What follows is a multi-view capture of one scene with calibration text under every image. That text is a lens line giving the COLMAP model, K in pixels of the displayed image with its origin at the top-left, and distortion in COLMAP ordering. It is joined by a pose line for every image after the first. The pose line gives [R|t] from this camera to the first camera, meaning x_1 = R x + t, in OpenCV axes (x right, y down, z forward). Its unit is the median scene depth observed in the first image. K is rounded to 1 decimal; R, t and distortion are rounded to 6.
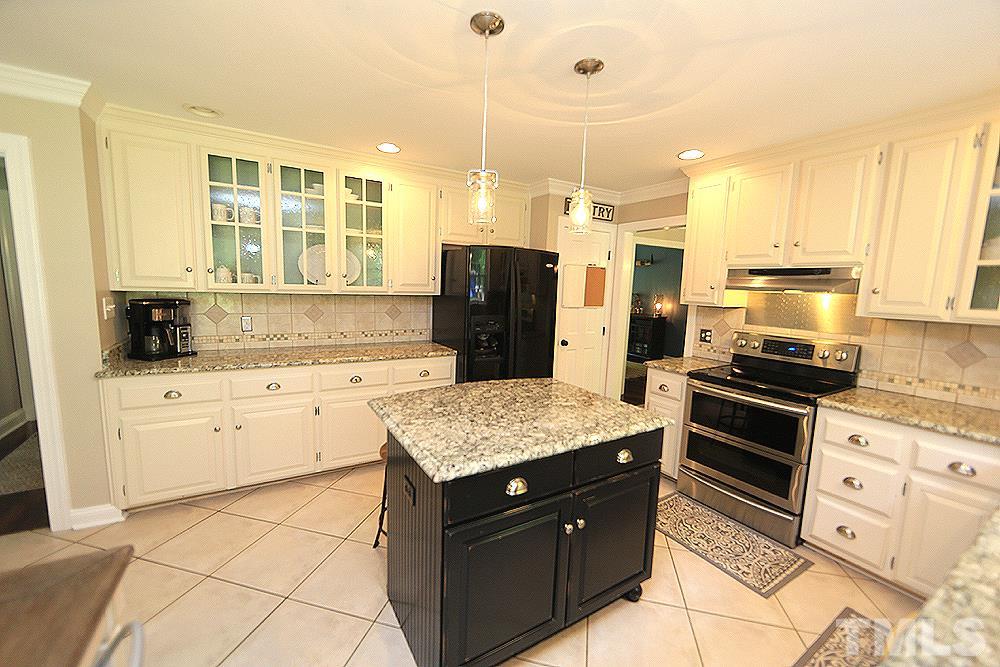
lens RADIAL K [[395.2, 0, 500.0], [0, 395.2, 333.5], [0, 0, 1]] dist [-0.000615, 0.000136]
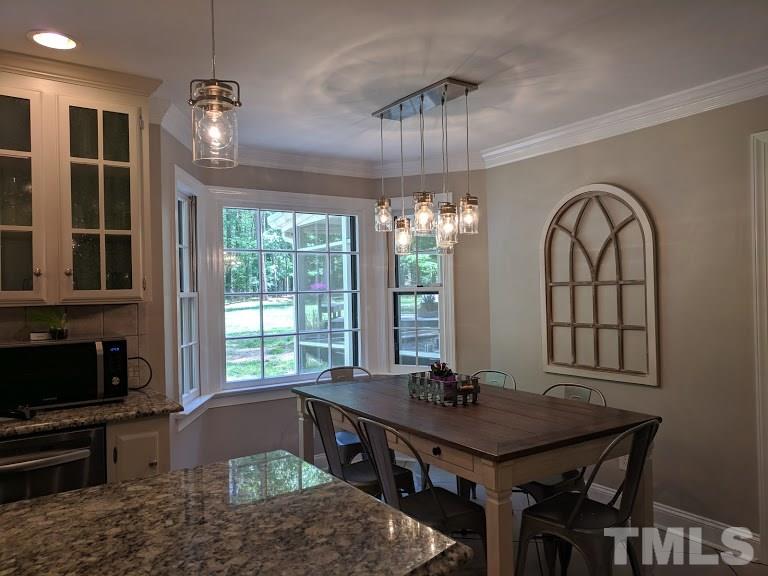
lens RADIAL K [[580.1, 0, 384.0], [0, 580.1, 288.0], [0, 0, 1]] dist [0.001882, -0.003614]
pose [[-0.998719, -0.017190, -0.047600, -0.220454], [-0.022895, 0.992261, 0.122044, -0.172905], [0.045134, 0.122978, -0.991383, 1.611763]]
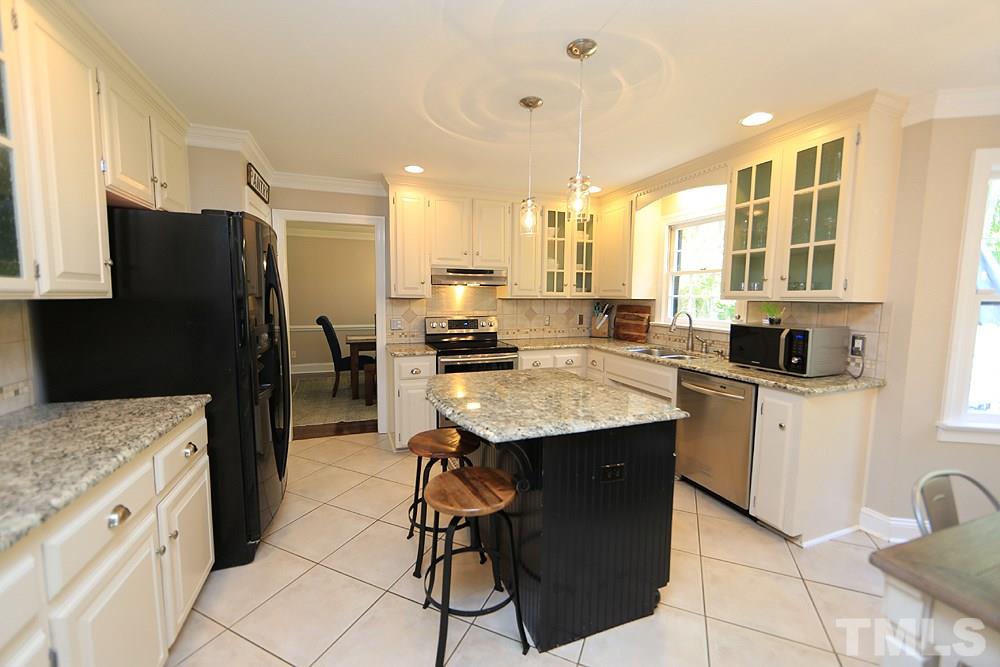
lens RADIAL K [[395.2, 0, 500.0], [0, 395.2, 333.5], [0, 0, 1]] dist [-0.000615, 0.000136]
pose [[0.194085, -0.123636, 0.973162, -1.035122], [0.122577, 0.987308, 0.100987, -0.087810], [-0.973296, 0.099687, 0.206776, 0.855686]]
